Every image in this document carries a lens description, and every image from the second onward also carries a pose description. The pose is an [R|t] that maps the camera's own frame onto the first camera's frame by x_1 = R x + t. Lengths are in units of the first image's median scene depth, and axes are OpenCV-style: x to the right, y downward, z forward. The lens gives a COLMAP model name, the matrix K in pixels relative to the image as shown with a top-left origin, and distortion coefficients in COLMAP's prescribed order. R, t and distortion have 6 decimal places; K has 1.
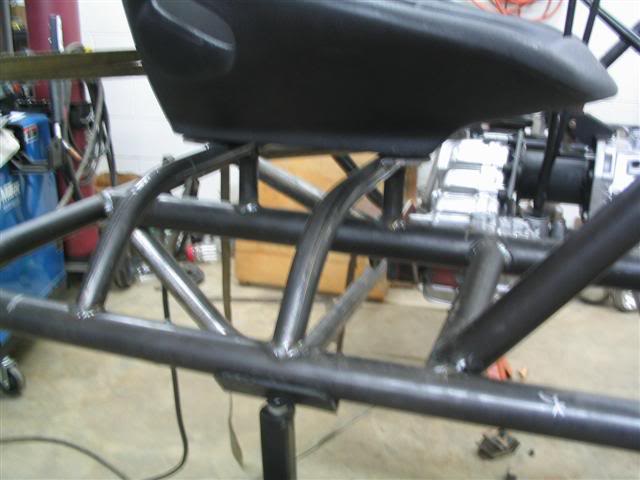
lens RADIAL K [[658.3, 0, 320.0], [0, 658.3, 240.0], [0, 0, 1]] dist [-0.125959, 0.005694]
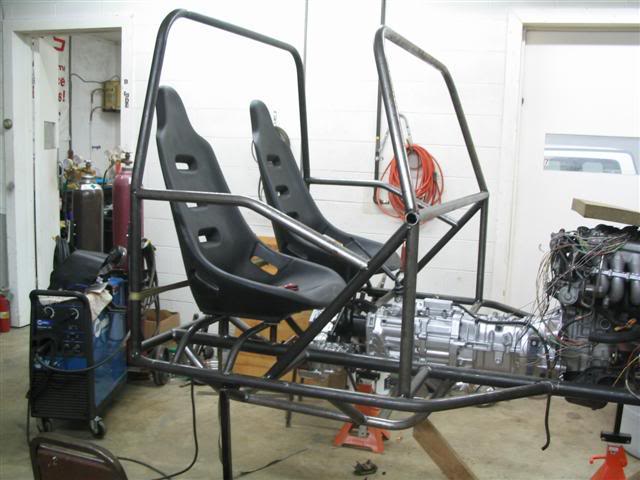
lens RADIAL K [[644.3, 0, 320.0], [0, 644.3, 240.0], [0, 0, 1]] dist [-0.179495, 0.005696]
pose [[0.999703, 0.014668, -0.019476, 0.175714], [-0.018253, 0.979841, -0.198945, 0.041941], [0.016166, 0.199242, 0.979817, -0.890885]]
